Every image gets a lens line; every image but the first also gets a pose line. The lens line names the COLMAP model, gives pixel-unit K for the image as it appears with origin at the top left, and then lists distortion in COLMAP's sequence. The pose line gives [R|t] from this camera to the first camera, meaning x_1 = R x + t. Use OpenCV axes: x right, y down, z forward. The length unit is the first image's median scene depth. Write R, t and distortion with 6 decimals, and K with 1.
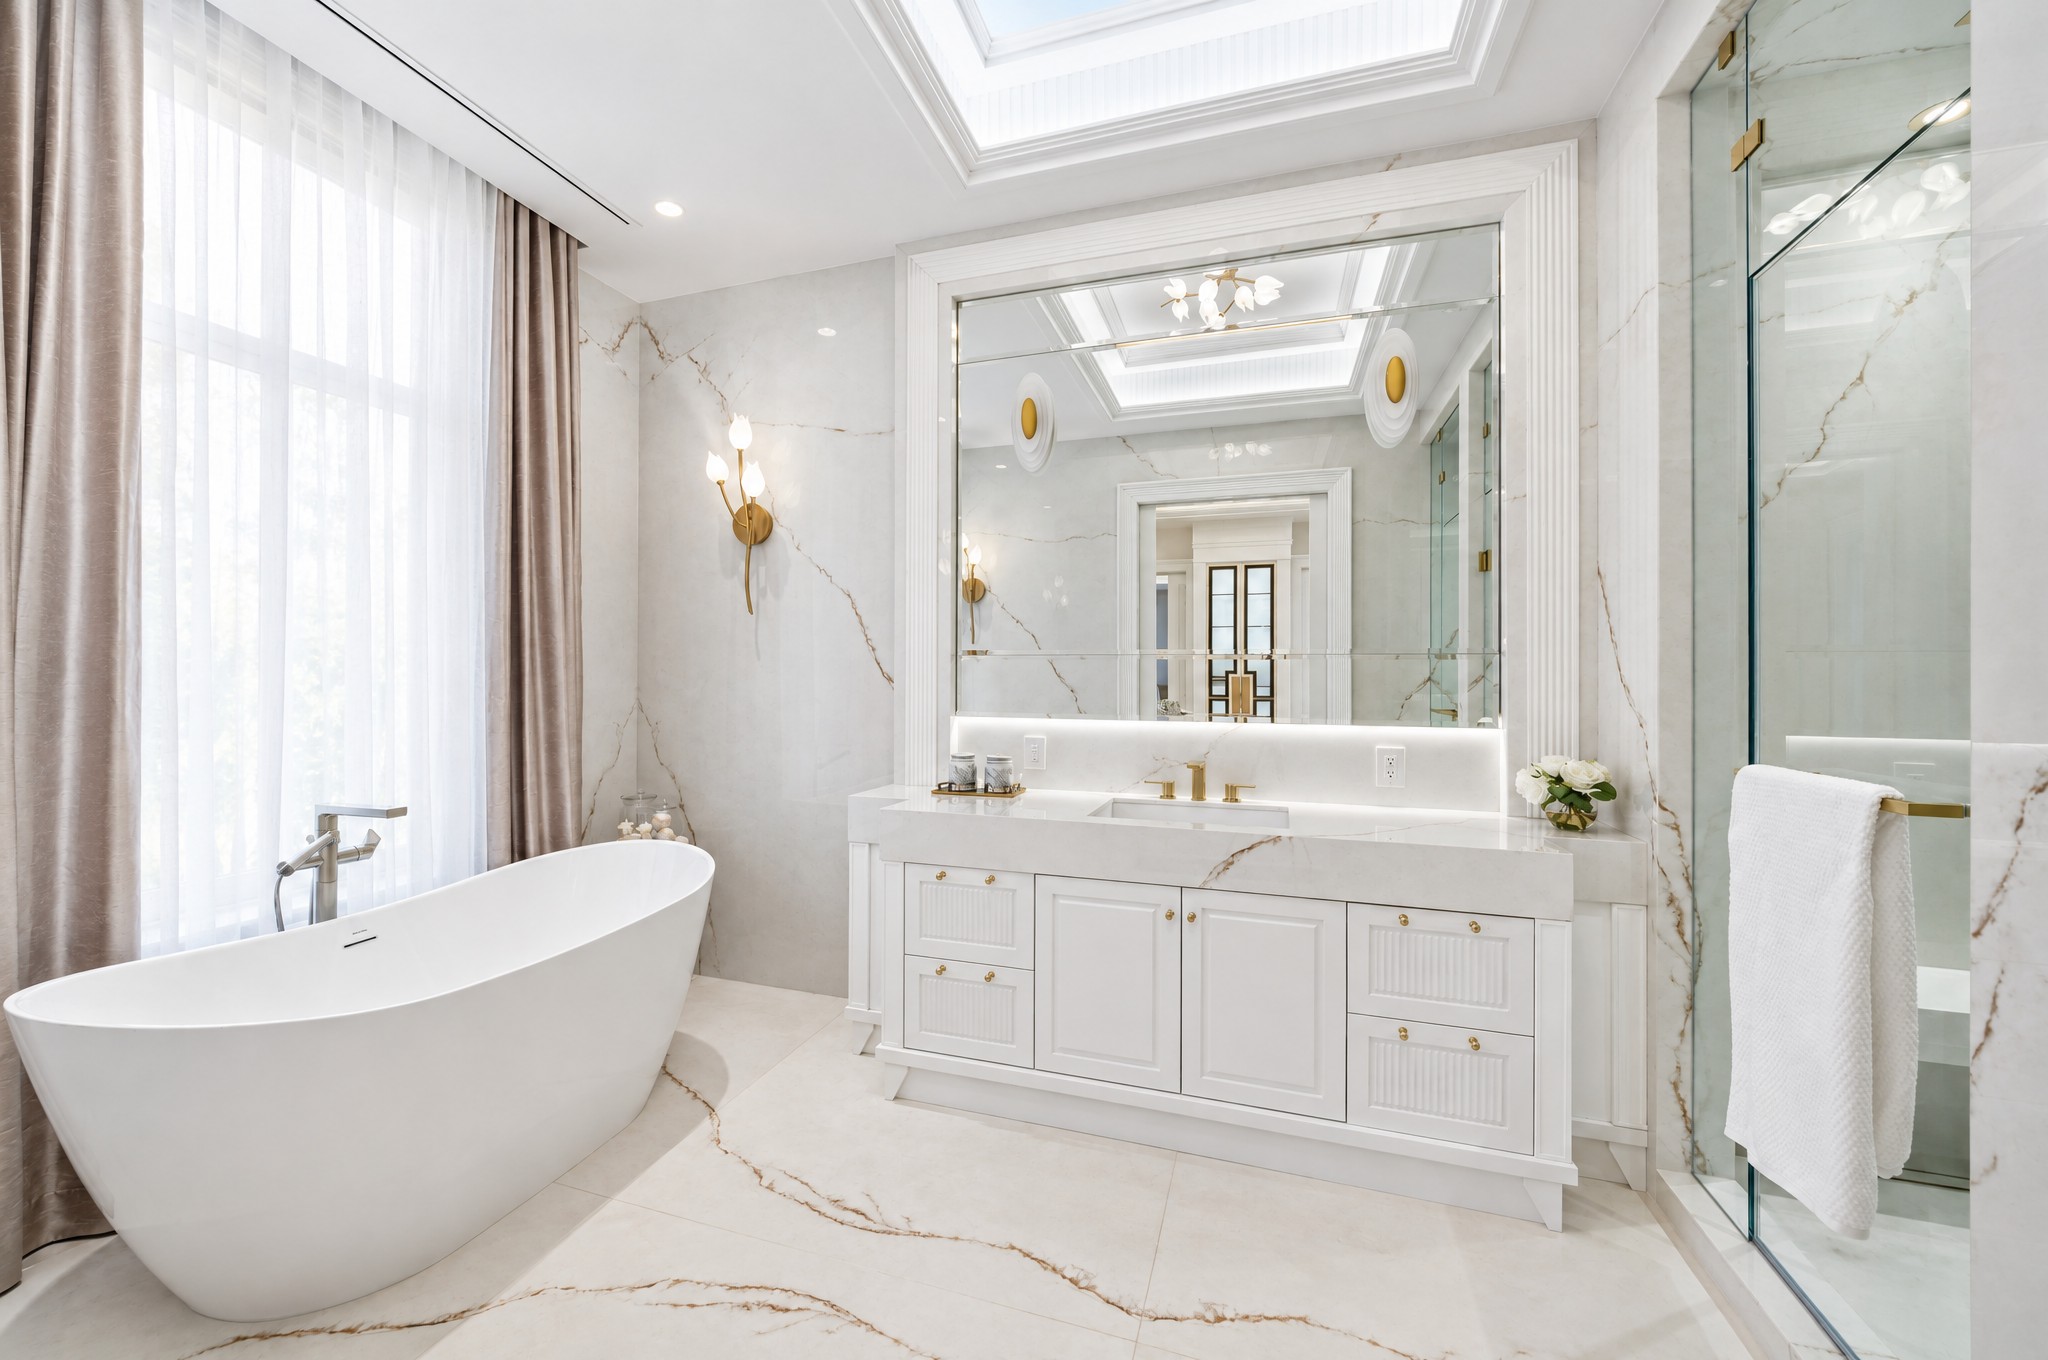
lens RADIAL K [[764.3, 0, 1031.6], [0, 764.3, 687.1], [0, 0, 1]] dist [-0.000049, 0.000136]
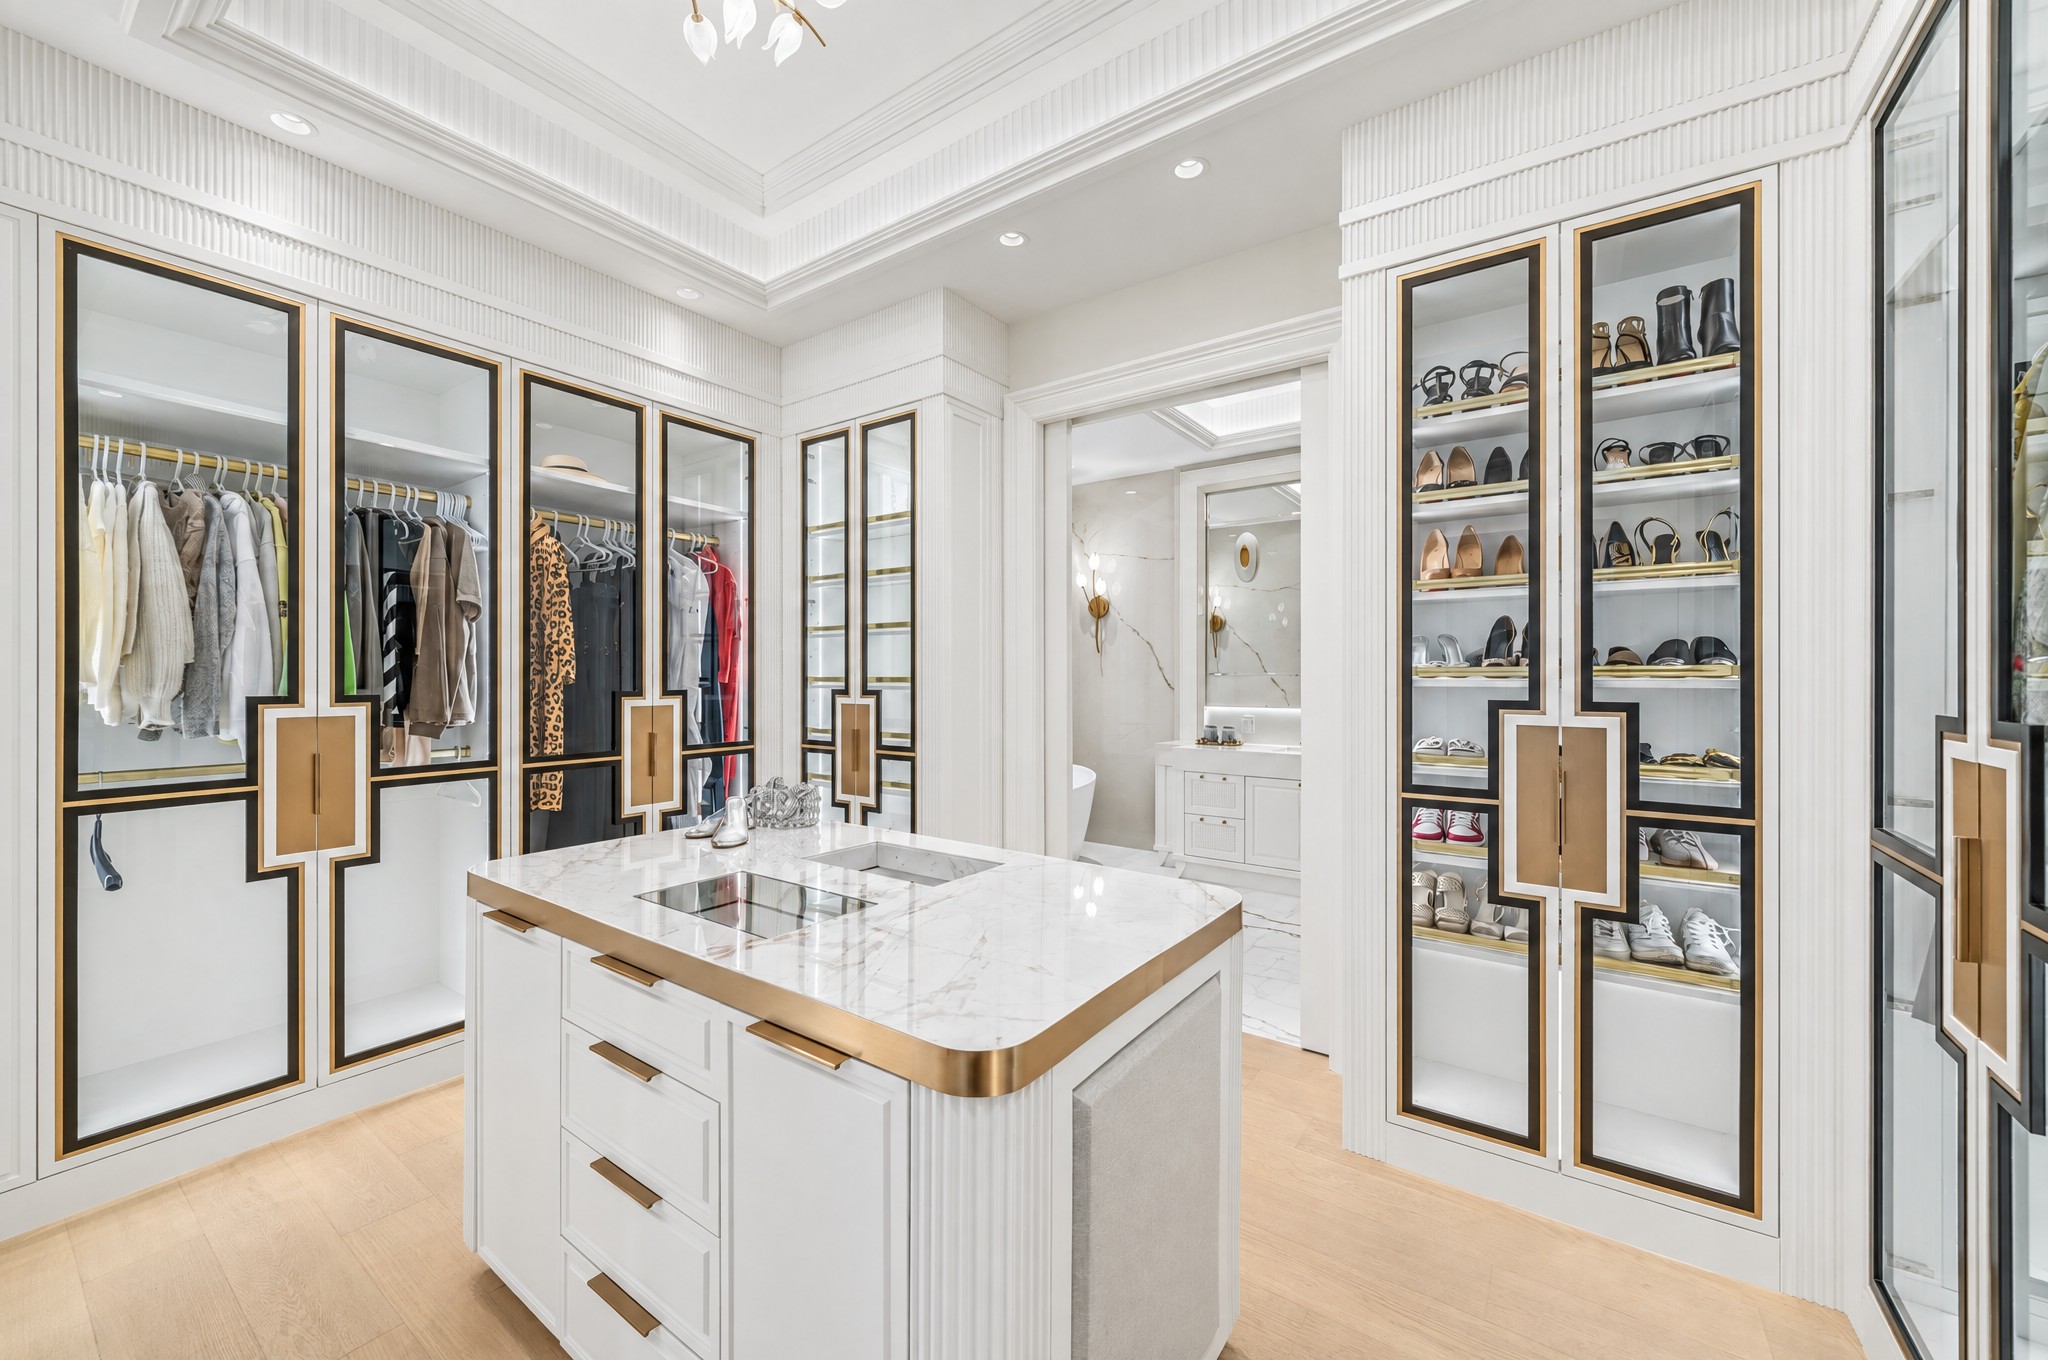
lens RADIAL K [[764.3, 0, 1040.4], [0, 764.3, 675.9], [0, 0, 1]] dist [-0.000049, 0.000136]
pose [[0.952714, -0.010456, -0.303688, 0.083196], [0.010419, 0.999944, -0.001743, -0.036658], [0.303689, -0.001504, 0.952770, -0.914214]]
